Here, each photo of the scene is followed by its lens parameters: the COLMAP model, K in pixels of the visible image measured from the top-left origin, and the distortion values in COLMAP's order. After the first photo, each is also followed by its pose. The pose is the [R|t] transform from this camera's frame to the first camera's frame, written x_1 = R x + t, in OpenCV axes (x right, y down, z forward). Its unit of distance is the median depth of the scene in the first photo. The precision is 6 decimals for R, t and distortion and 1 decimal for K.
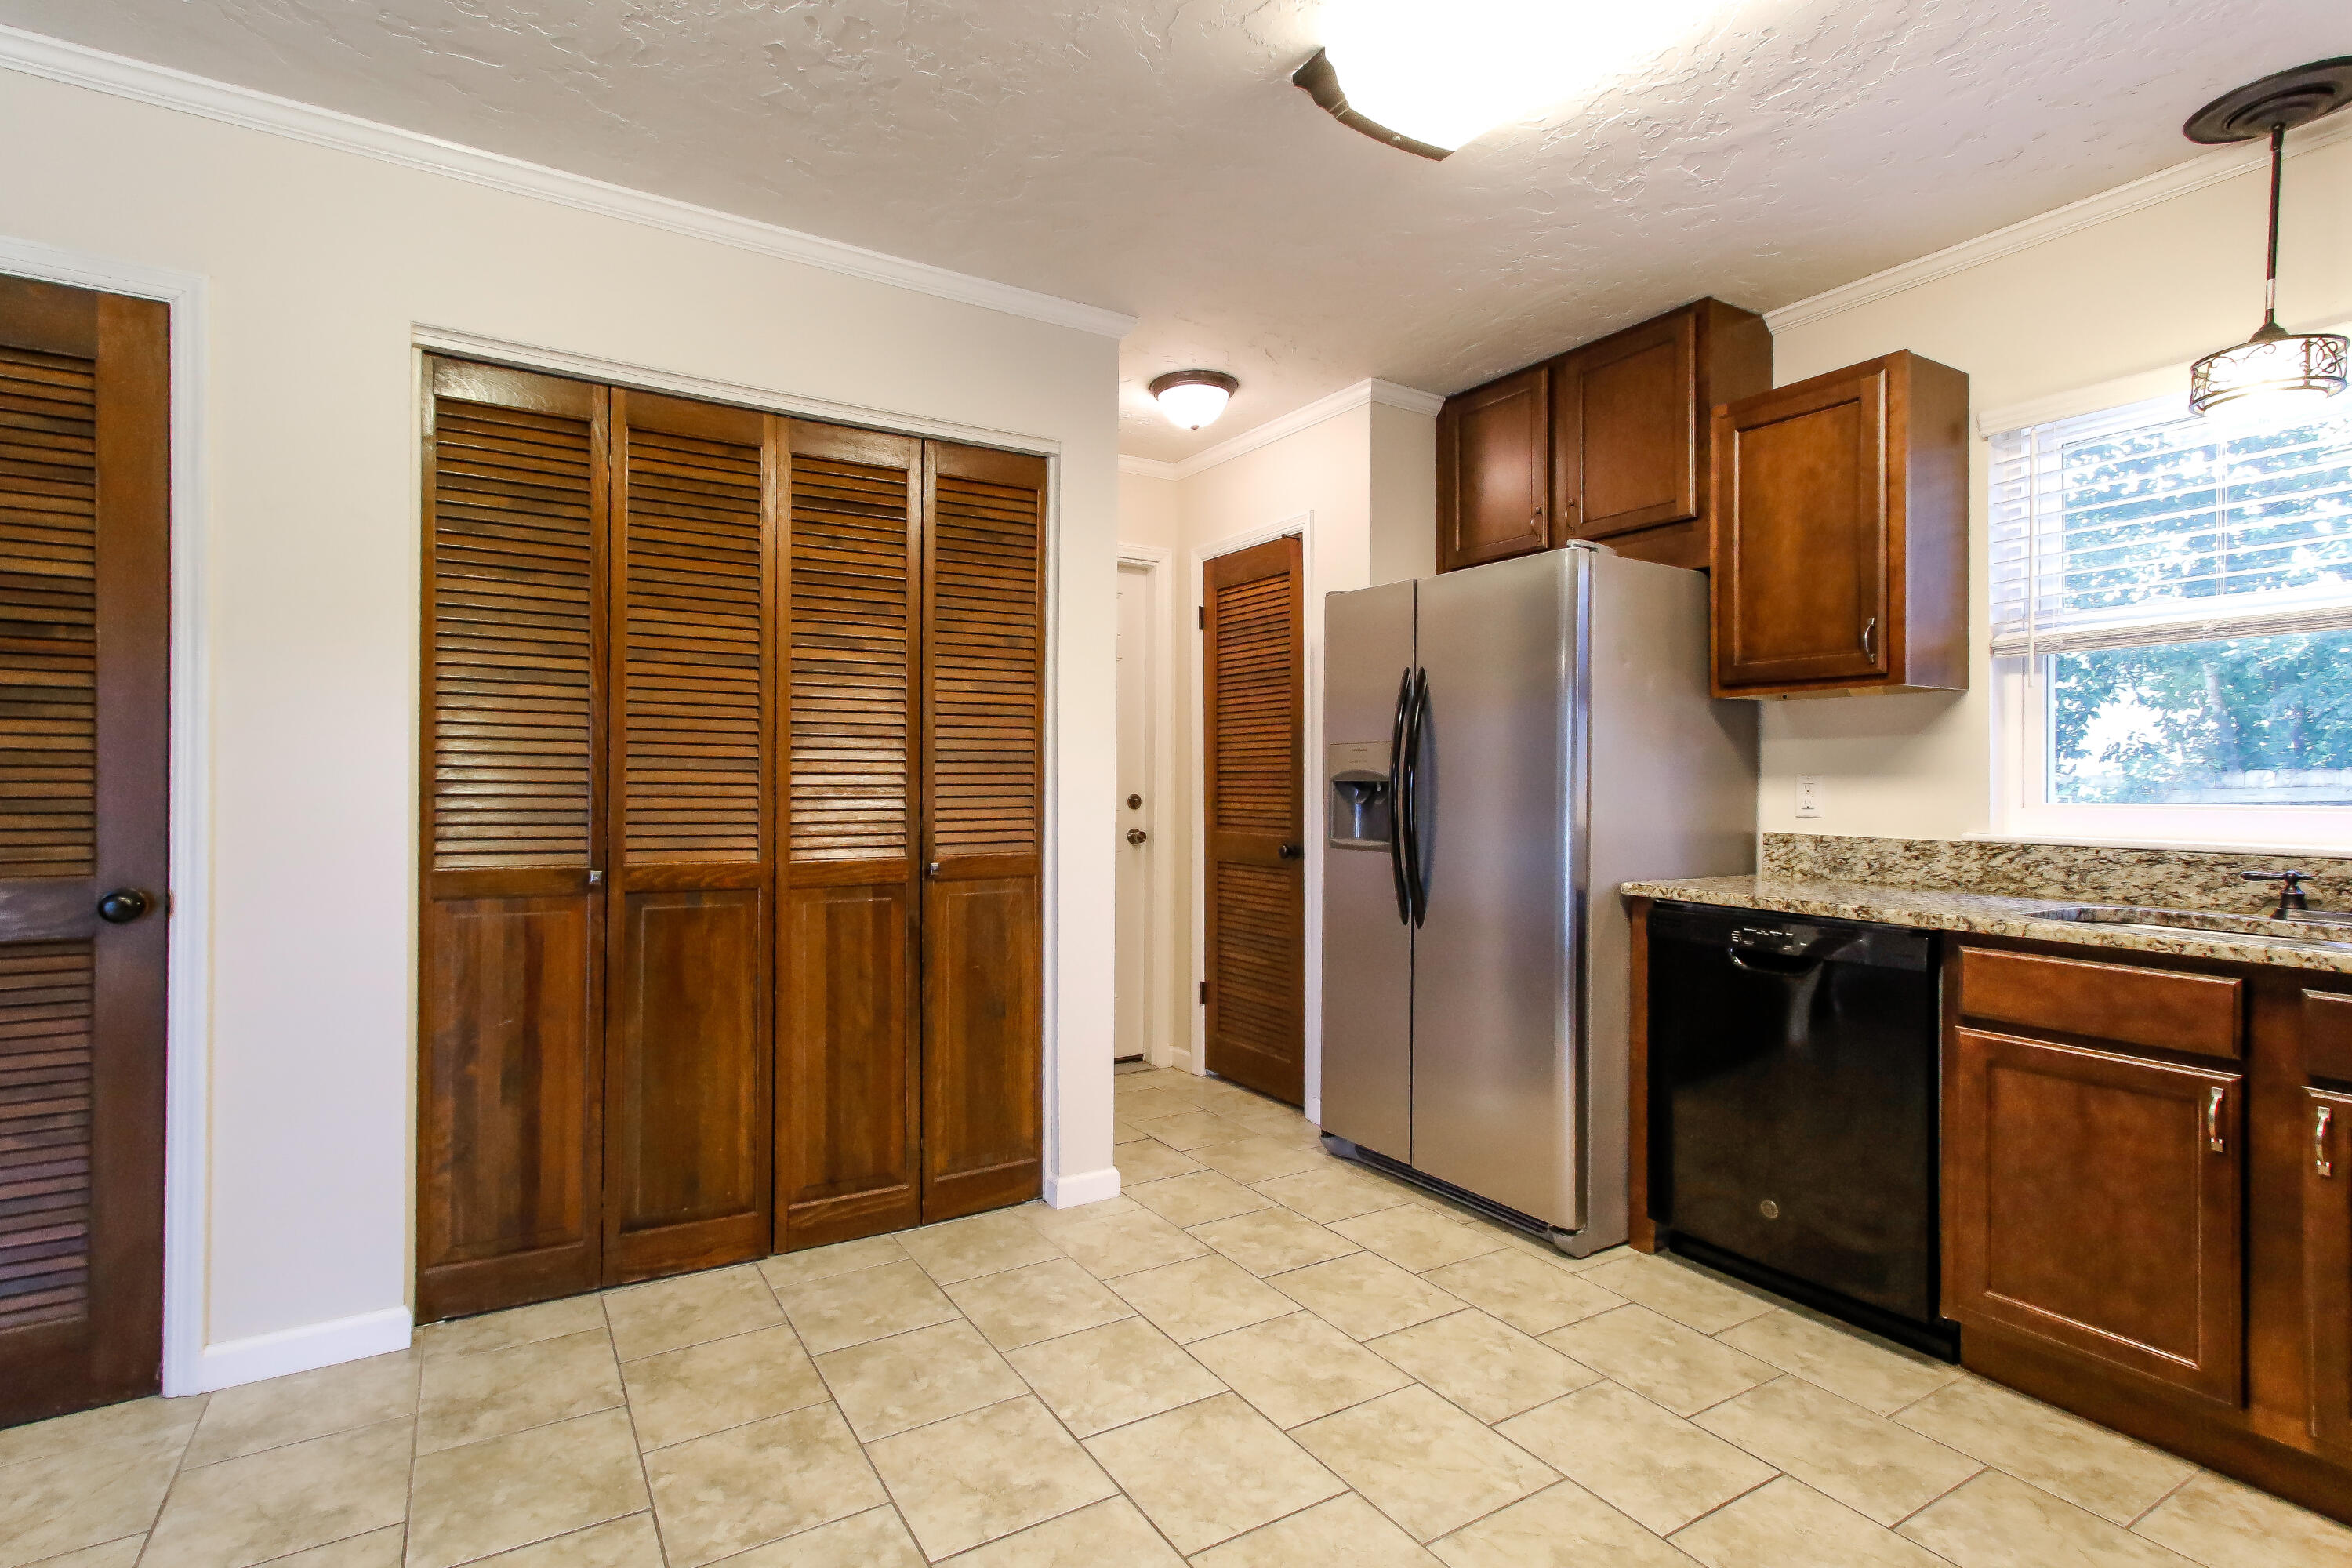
lens RADIAL K [[1106.0, 0, 1116.3], [0, 1106.0, 781.7], [0, 0, 1]] dist [-0.001655, 0.005809]
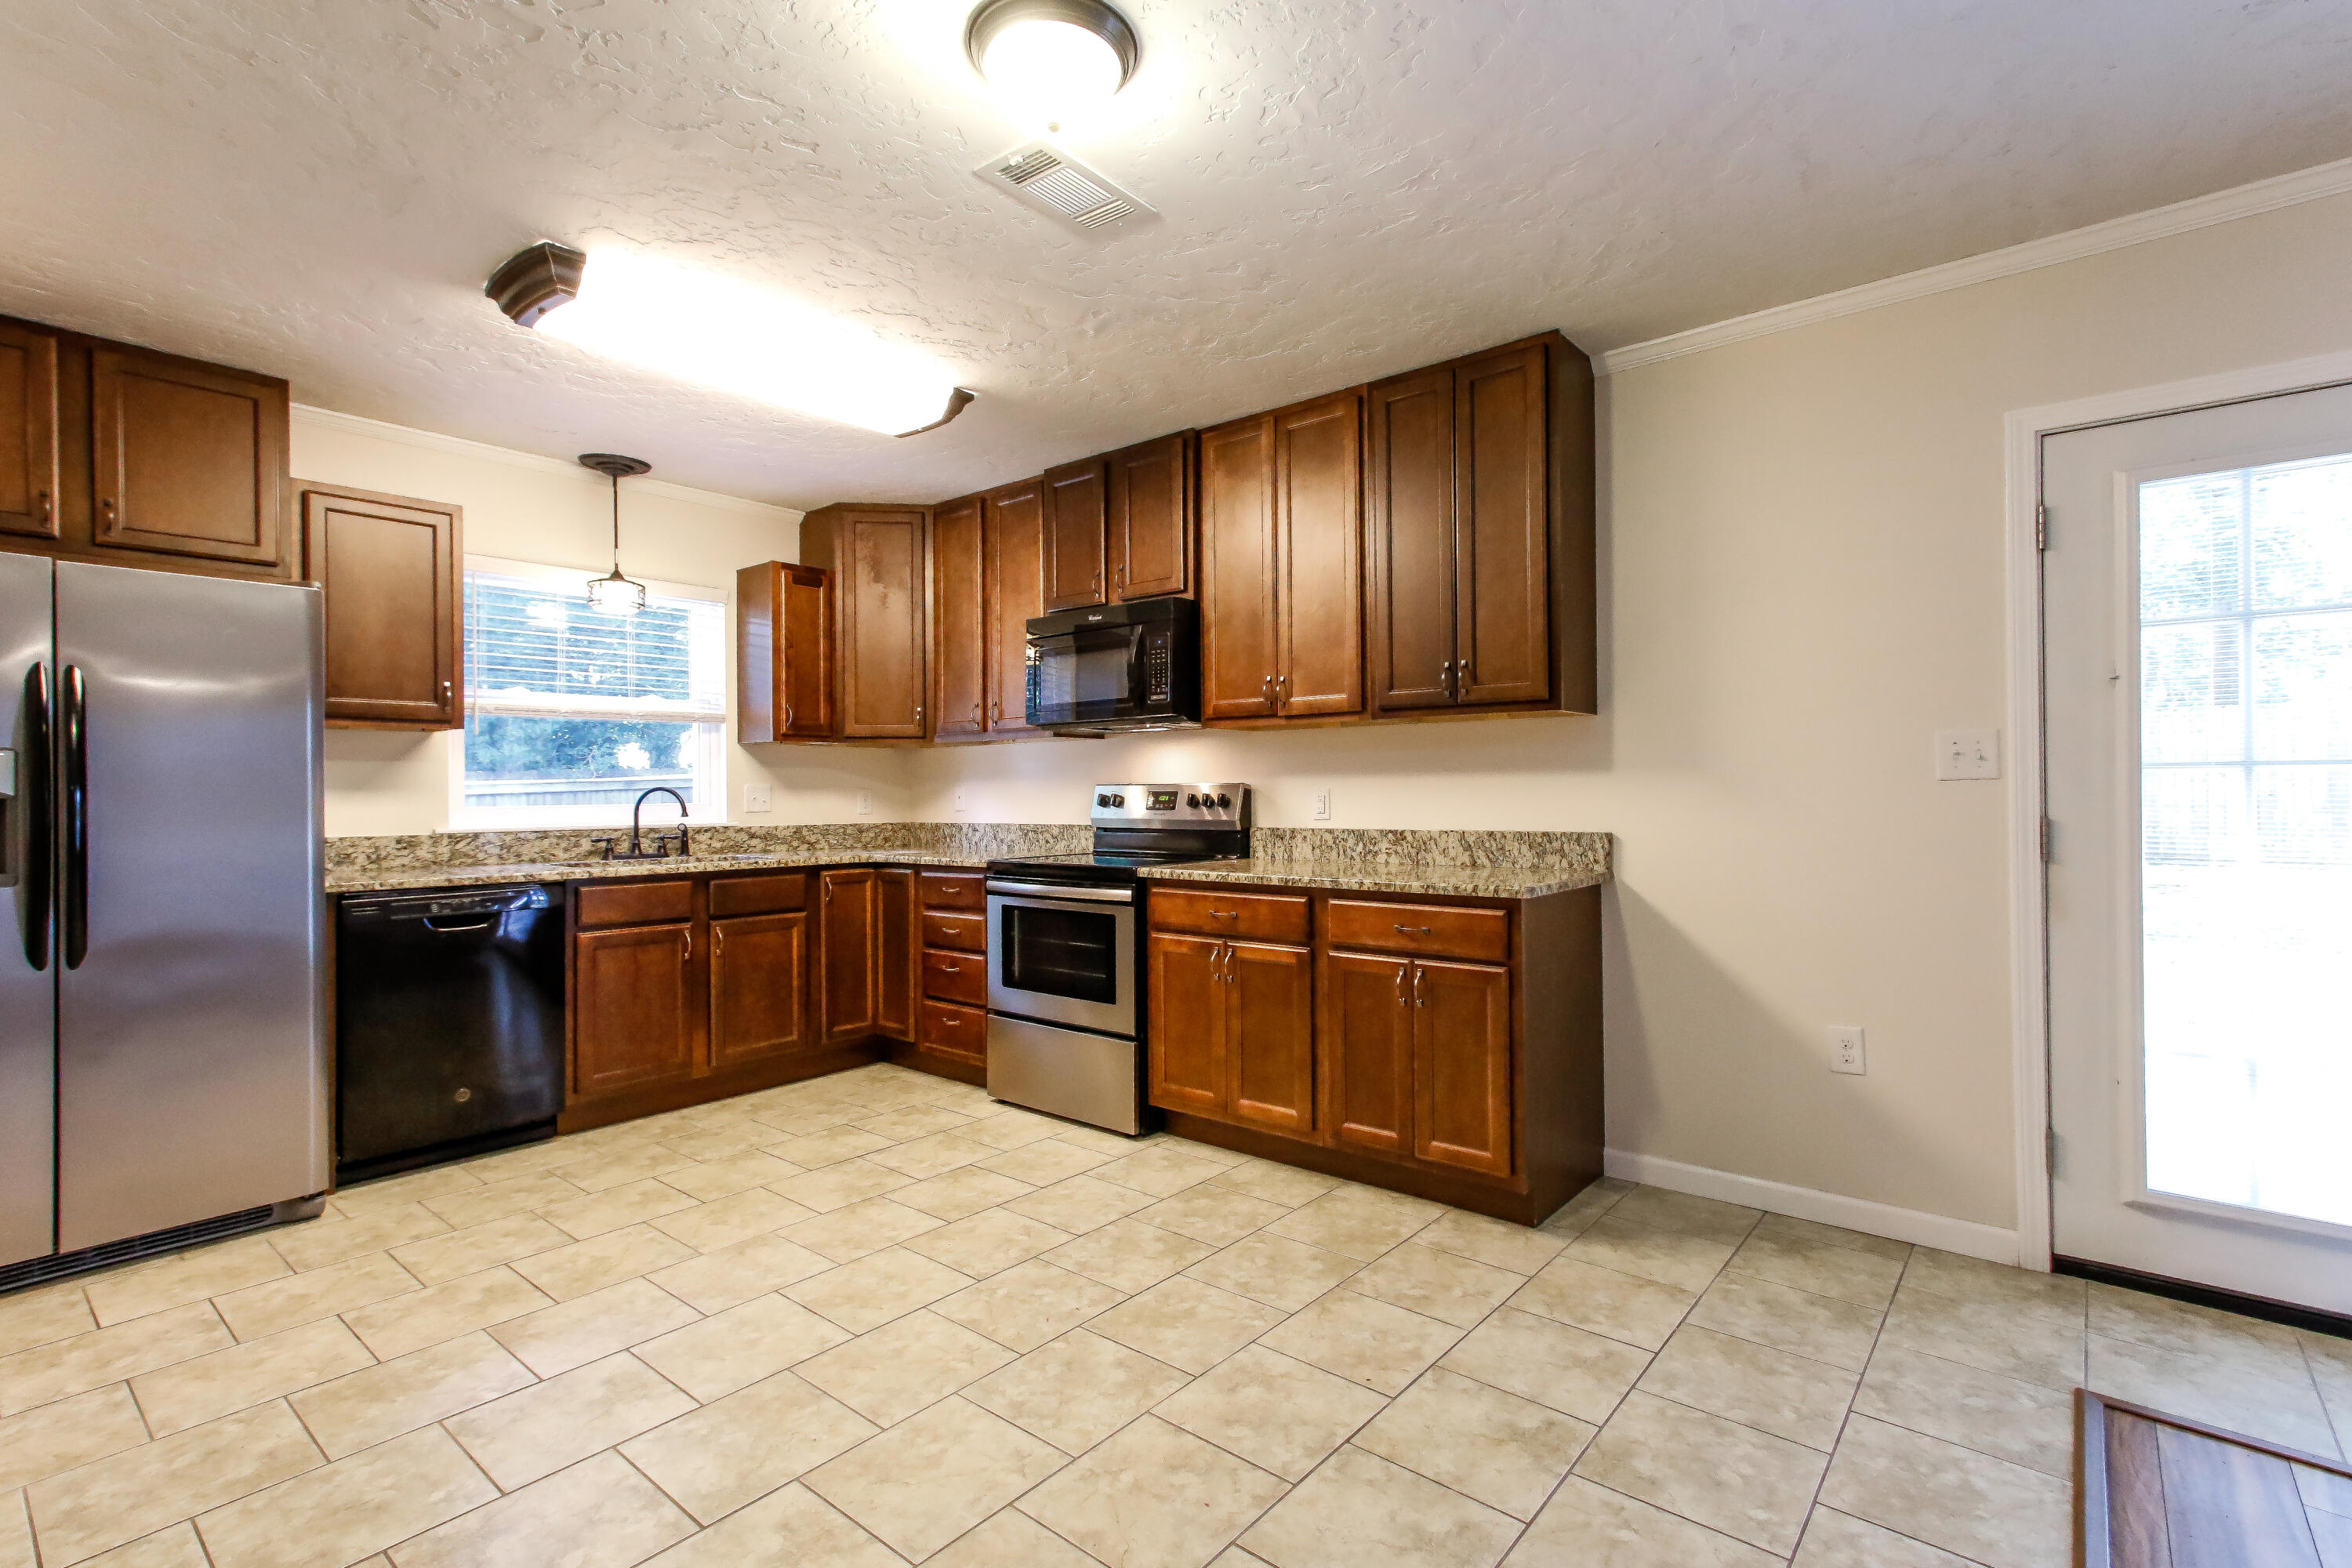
lens RADIAL K [[1106.0, 0, 1178.8], [0, 1106.0, 785.6], [0, 0, 1]] dist [-0.001655, 0.005809]
pose [[-0.347904, 0.002115, 0.937528, -0.980569], [0.003431, 0.999994, -0.000982, -0.006582], [-0.937524, 0.002875, -0.347909, 0.580732]]
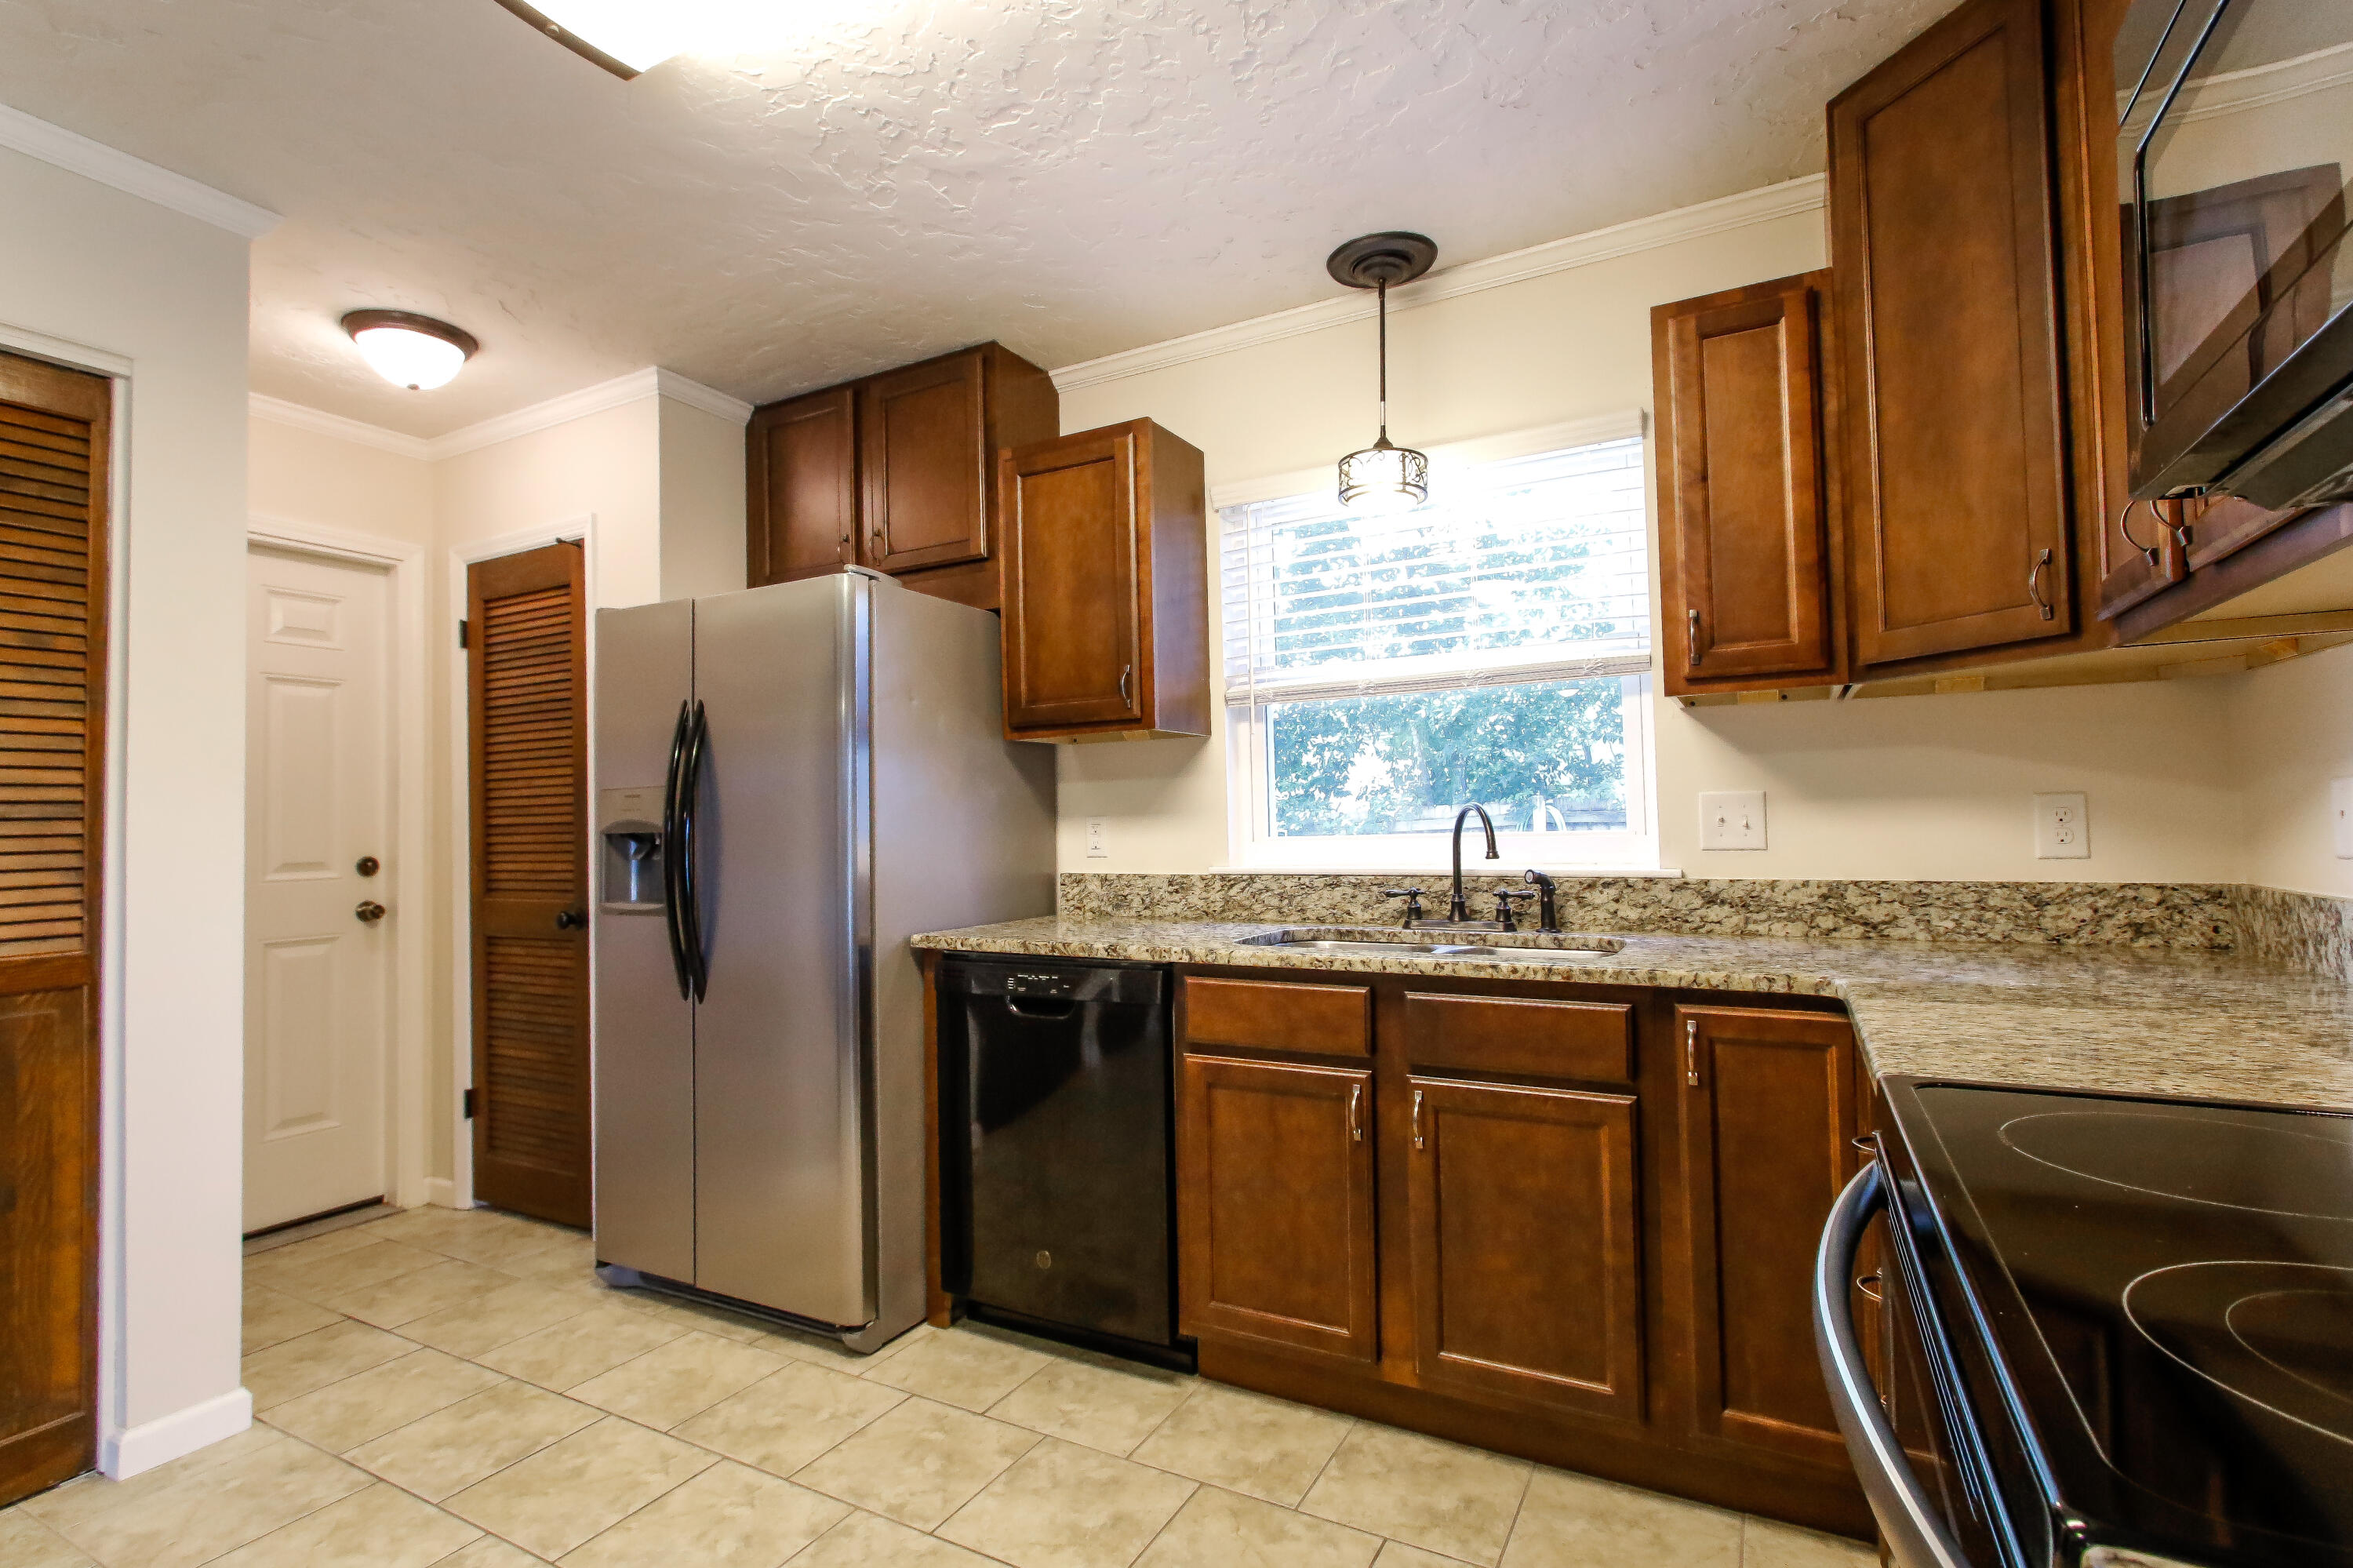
lens RADIAL K [[1106.5, 0, 1181.9], [0, 1106.5, 793.5], [0, 0, 1]] dist [-0.001655, 0.005809]
pose [[0.852556, -0.008065, 0.522574, 0.170441], [0.024559, 0.999395, -0.024643, 0.000385], [-0.522059, 0.033844, 0.852238, 0.079667]]
